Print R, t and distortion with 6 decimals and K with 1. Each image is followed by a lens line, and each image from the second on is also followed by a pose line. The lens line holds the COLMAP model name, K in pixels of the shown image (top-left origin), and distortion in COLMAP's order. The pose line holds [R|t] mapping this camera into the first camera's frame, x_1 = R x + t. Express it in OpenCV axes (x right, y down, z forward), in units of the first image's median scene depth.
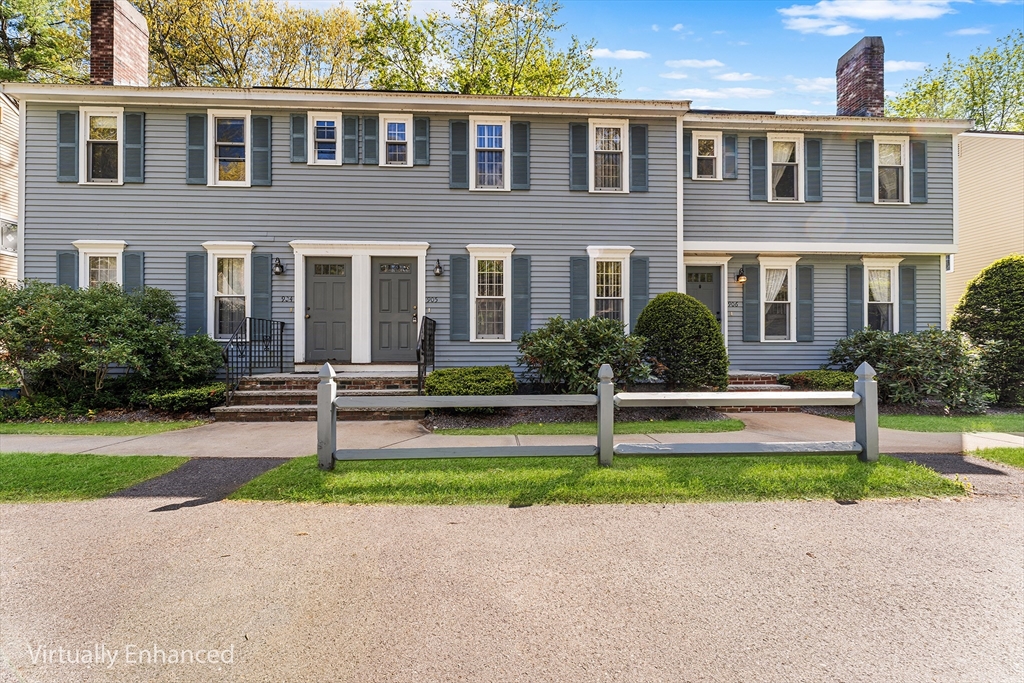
lens RADIAL K [[424.0, 0, 510.9], [0, 424.0, 341.6], [0, 0, 1]] dist [0.002221, -0.000866]
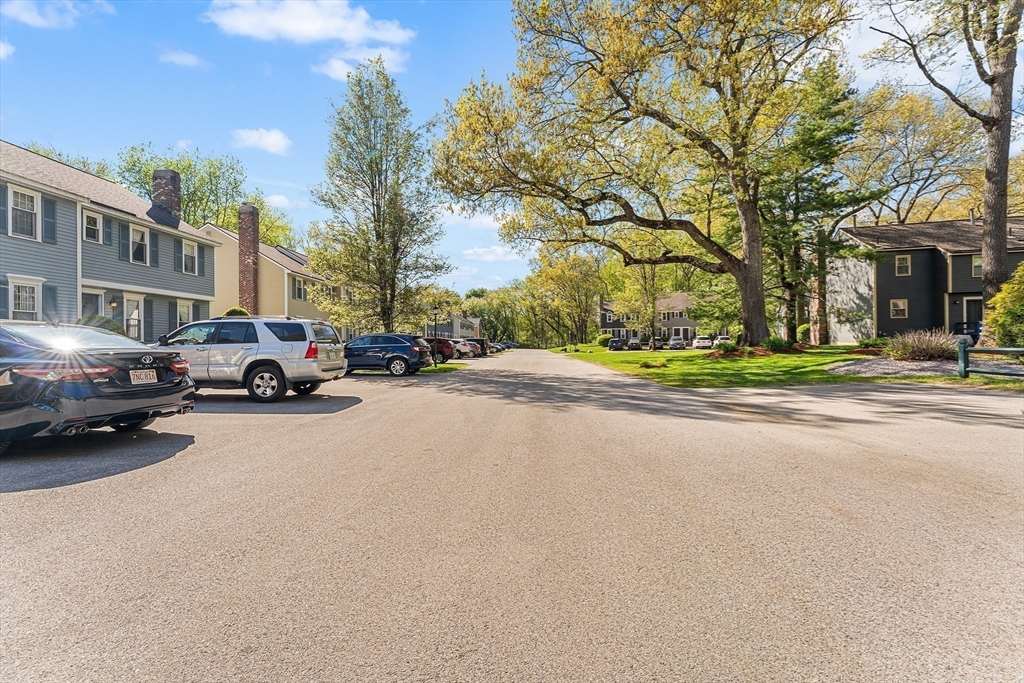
lens RADIAL K [[424.0, 0, 510.1], [0, 424.0, 343.0], [0, 0, 1]] dist [0.002221, -0.000866]
pose [[0.117942, -0.000969, 0.993020, -0.951633], [0.000032, 1.000000, 0.000972, 0.004884], [-0.993020, -0.000083, 0.117942, -0.770431]]
